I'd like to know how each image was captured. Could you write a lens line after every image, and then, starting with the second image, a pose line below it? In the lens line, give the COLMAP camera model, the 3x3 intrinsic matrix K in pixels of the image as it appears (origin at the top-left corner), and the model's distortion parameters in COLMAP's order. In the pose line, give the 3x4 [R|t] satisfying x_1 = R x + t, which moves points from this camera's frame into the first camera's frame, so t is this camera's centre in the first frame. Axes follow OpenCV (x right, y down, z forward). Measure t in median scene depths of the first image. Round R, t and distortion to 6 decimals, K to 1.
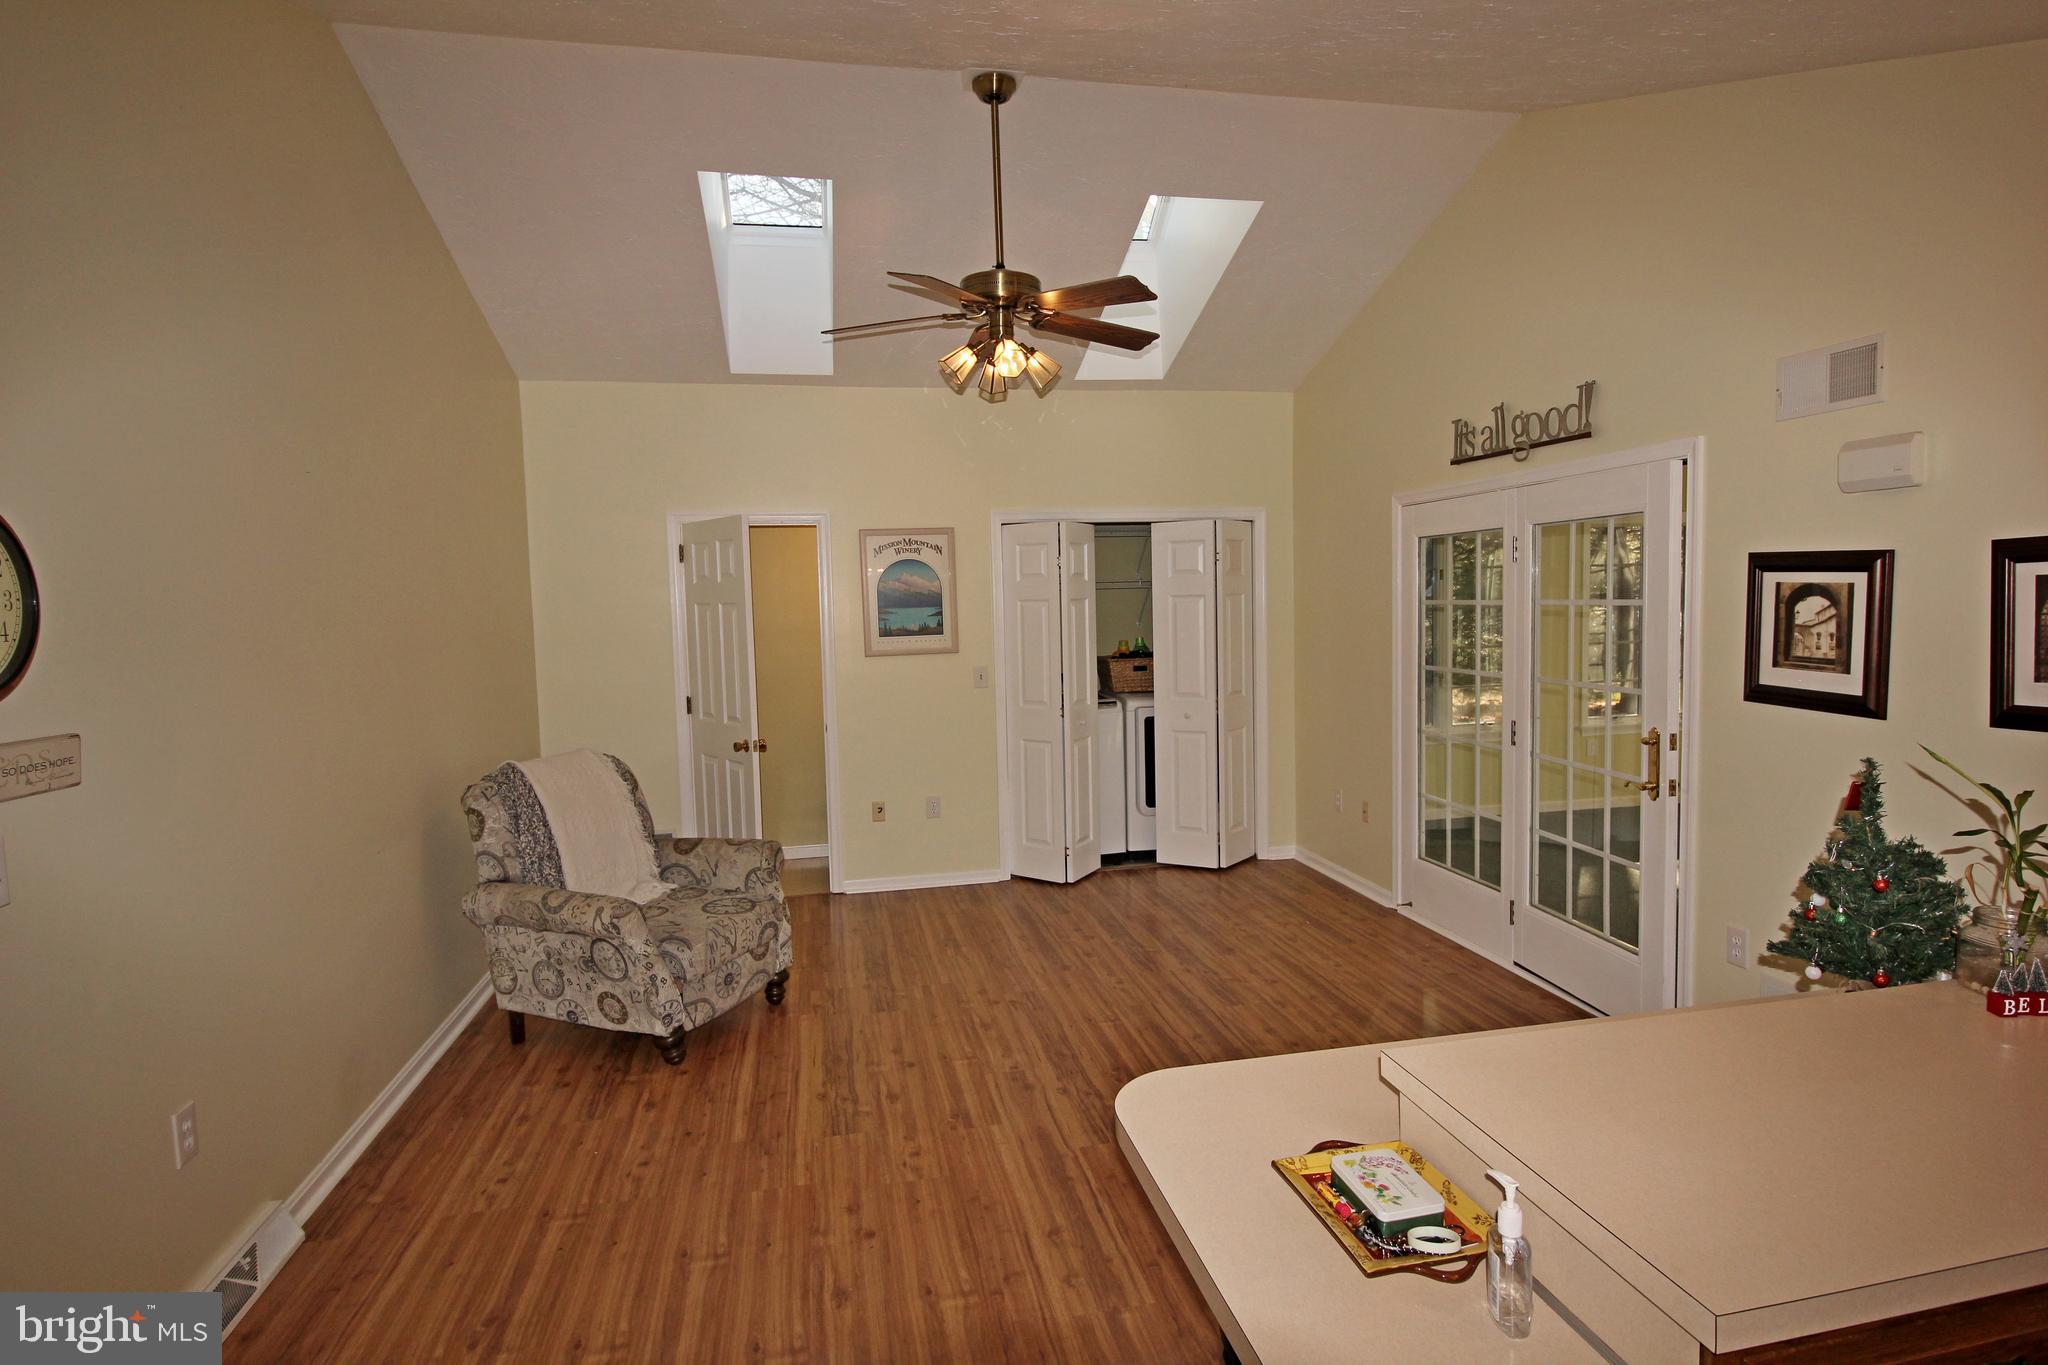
lens RADIAL K [[1091.9, 0, 1051.8], [0, 1091.9, 683.7], [0, 0, 1]] dist [-0.003058, -0.000799]
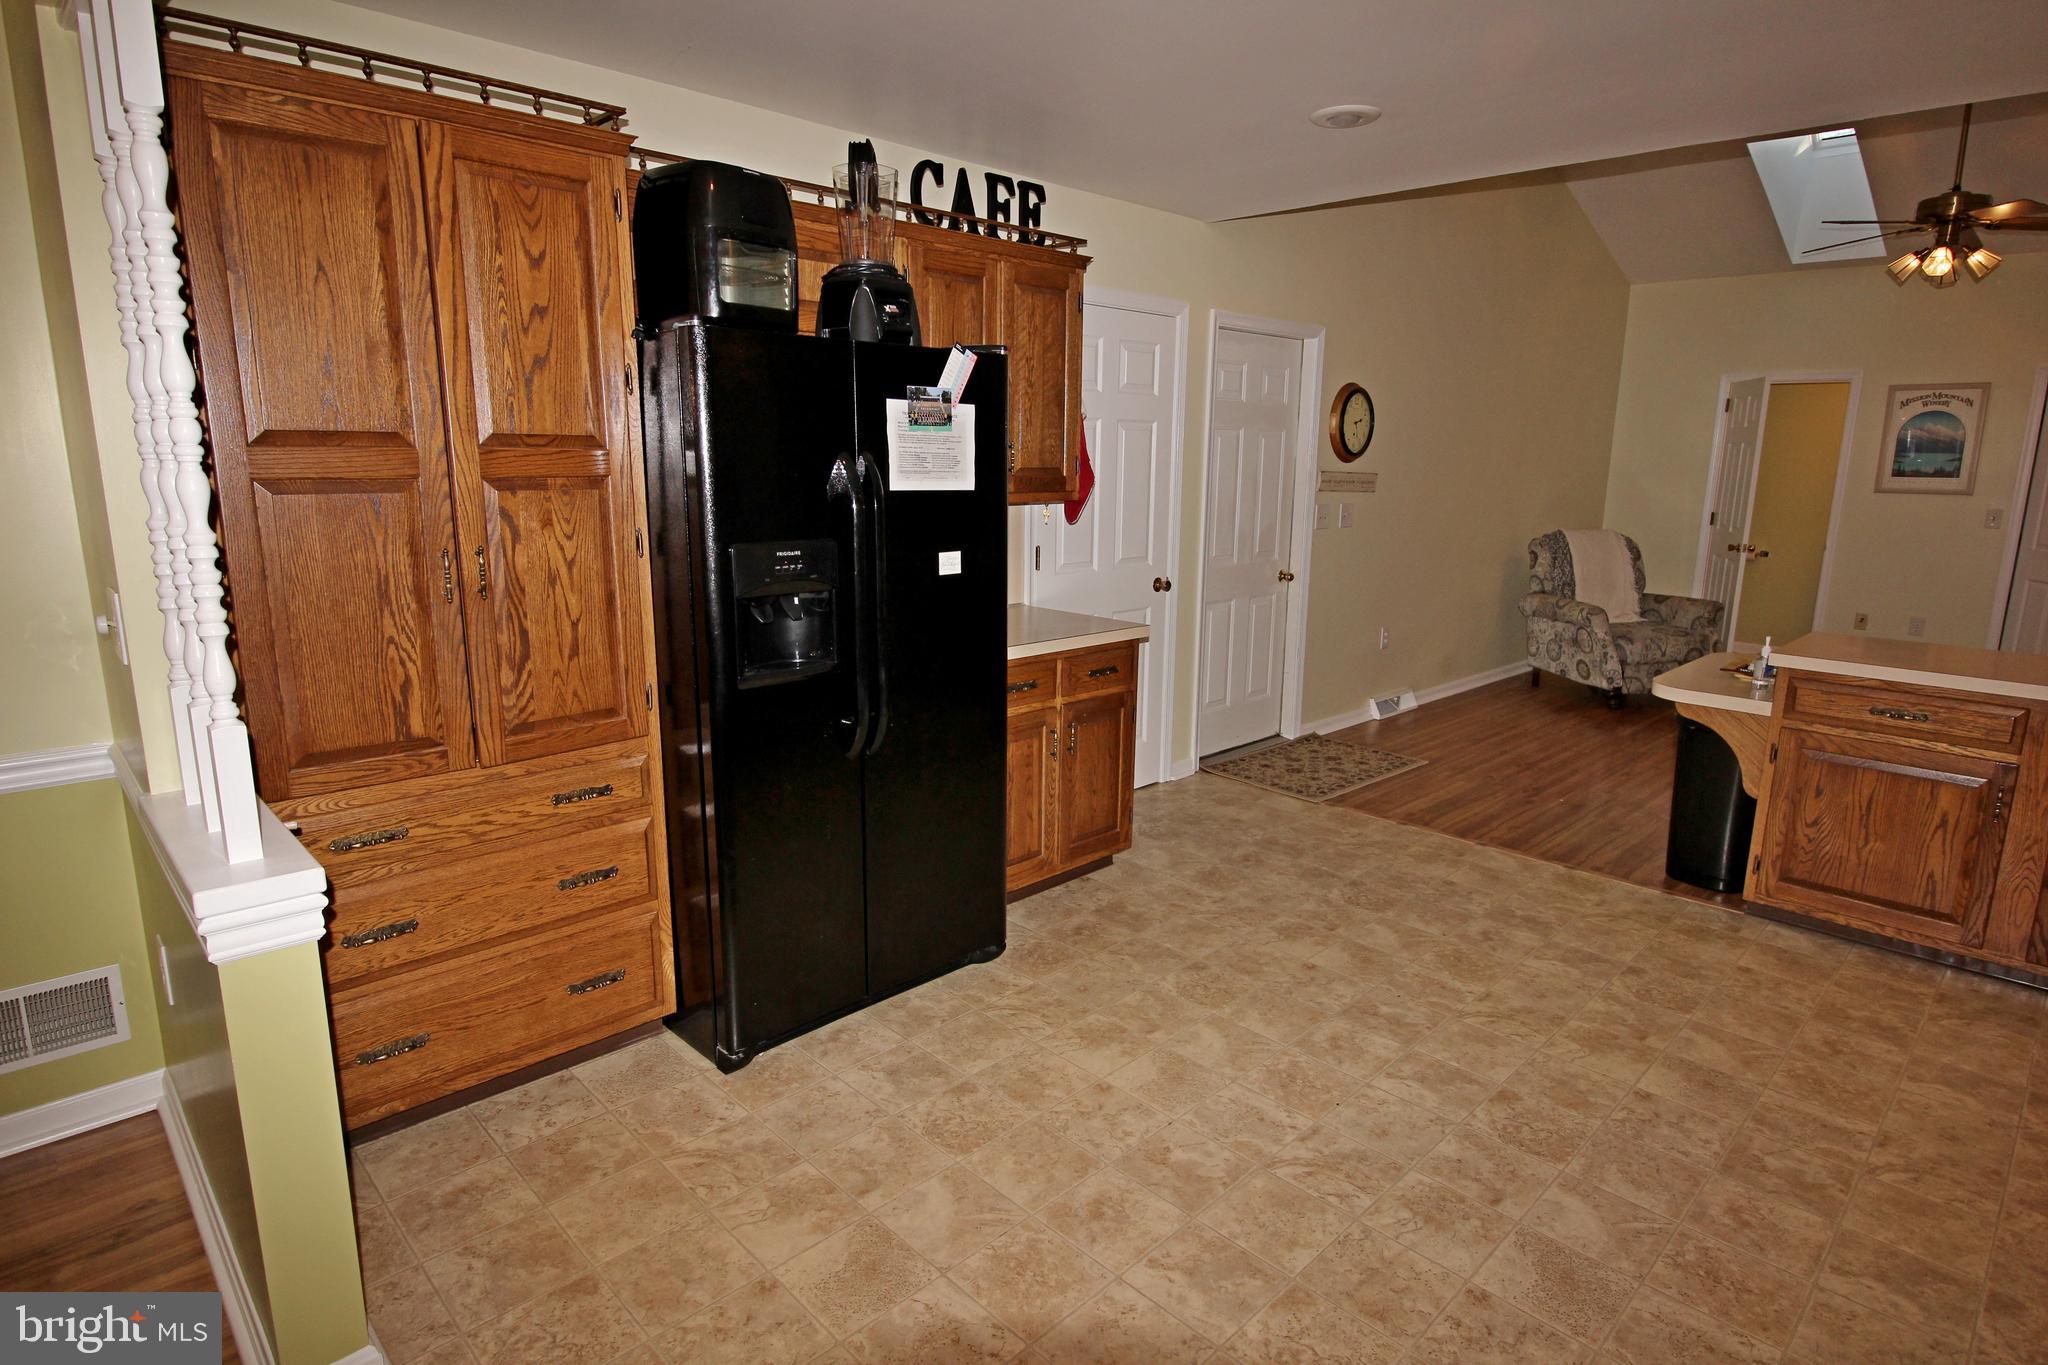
lens RADIAL K [[1087.9, 0, 1046.4], [0, 1087.9, 675.3], [0, 0, 1]] dist [0.002886, -0.010990]
pose [[0.540403, 0.200446, -0.817181, 0.495759], [-0.095169, 0.979538, 0.177335, 0.066602], [0.836007, -0.018062, 0.548422, -0.603373]]
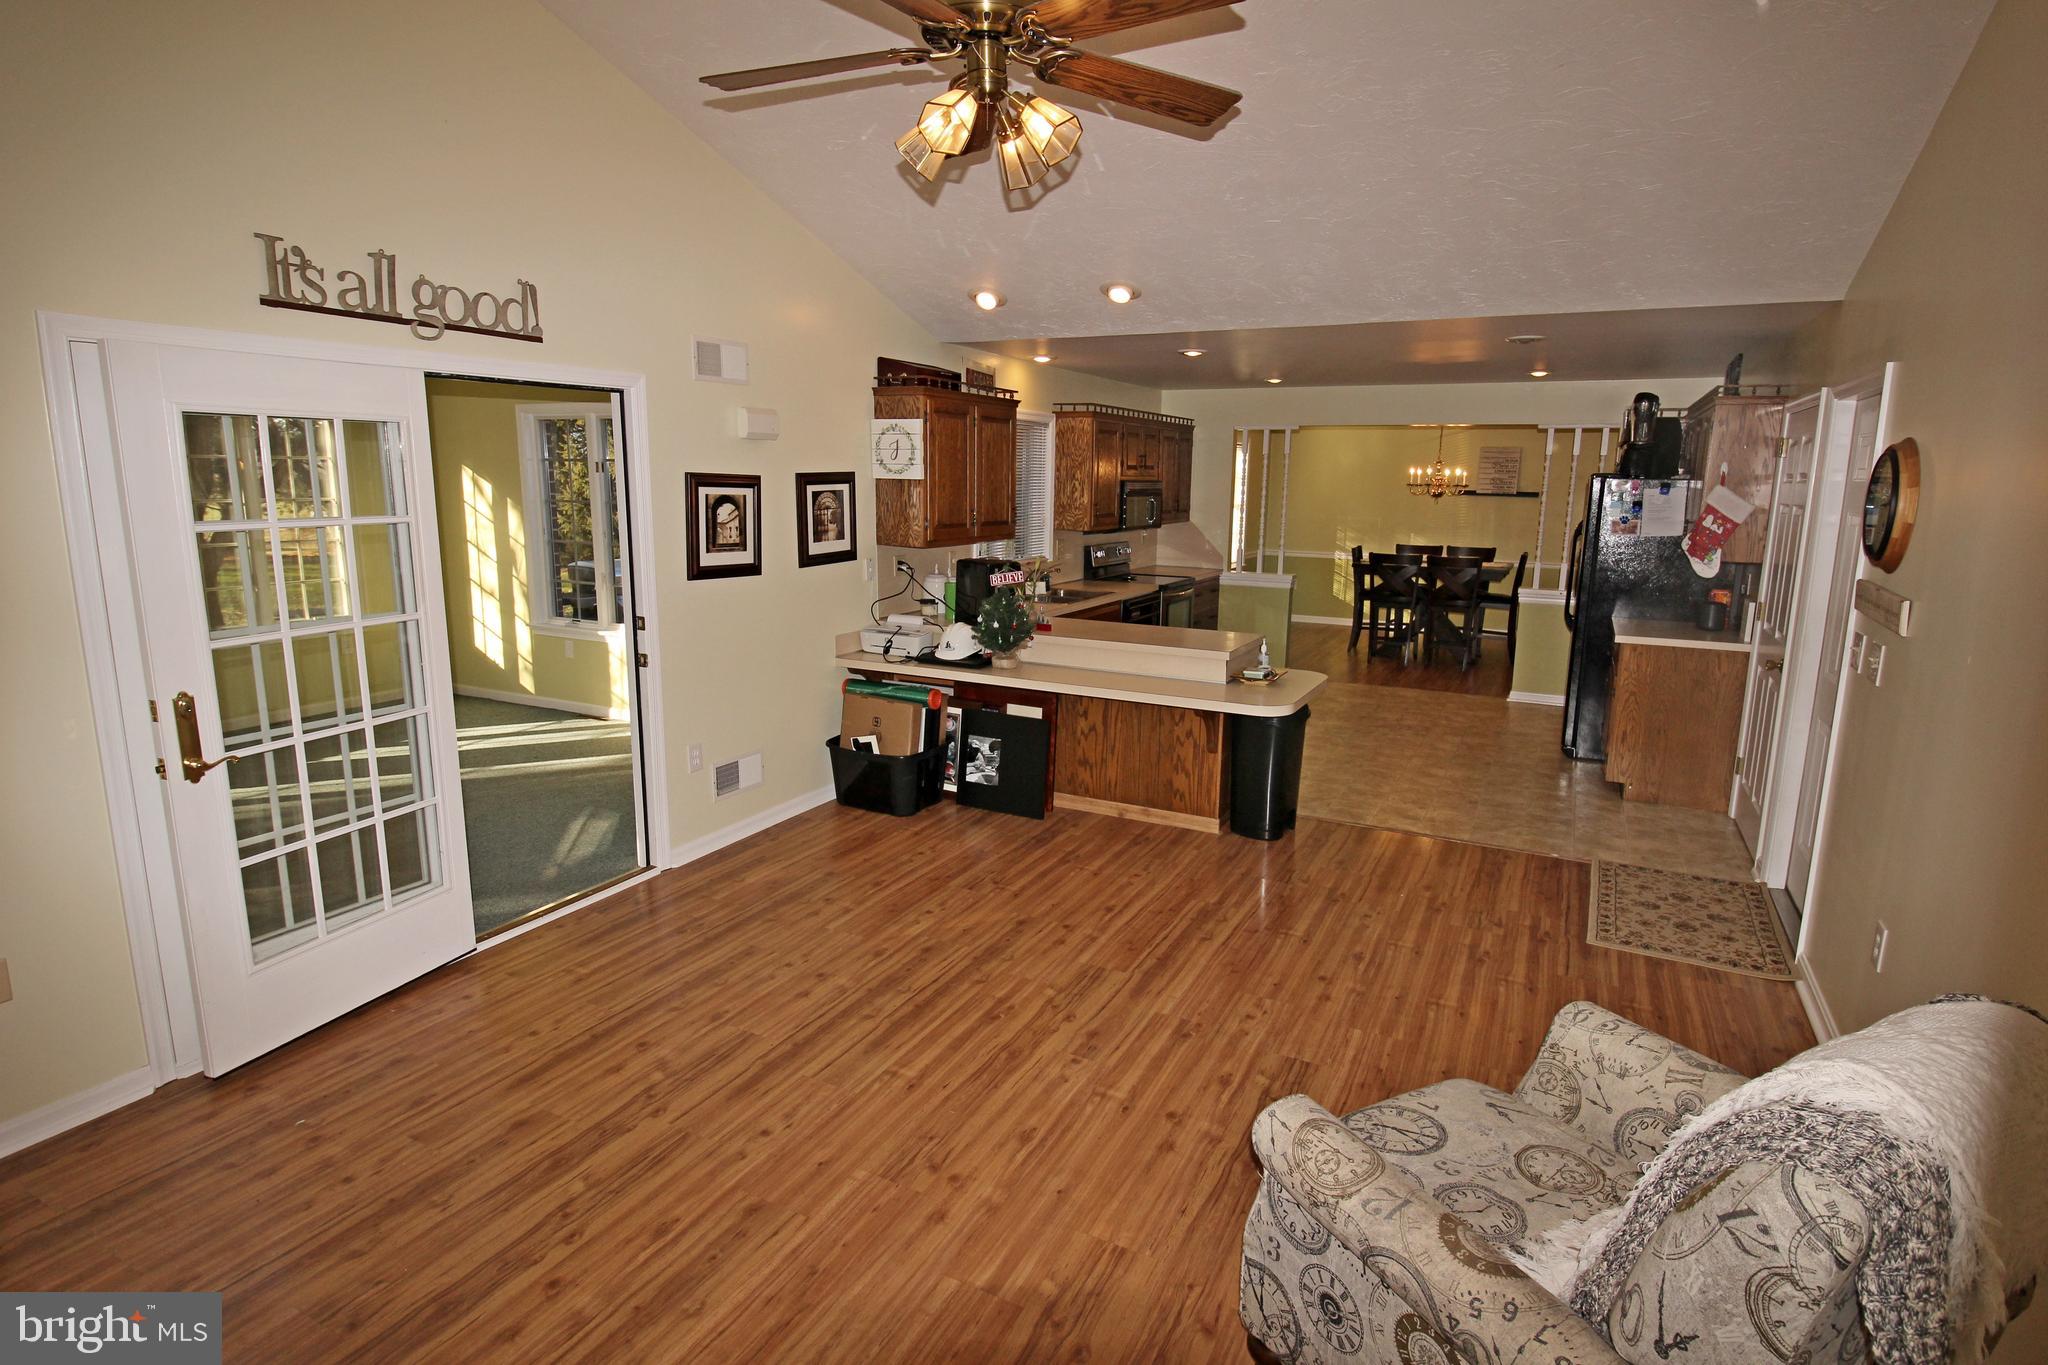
lens RADIAL K [[1080.4, 0, 1027.6], [0, 1080.4, 674.1], [0, 0, 1]] dist [-0.001583, -0.000428]
pose [[-0.772899, -0.103984, 0.625951, -0.432818], [0.055317, 0.971683, 0.229721, -0.122505], [-0.632113, 0.212177, -0.745261, 1.359965]]
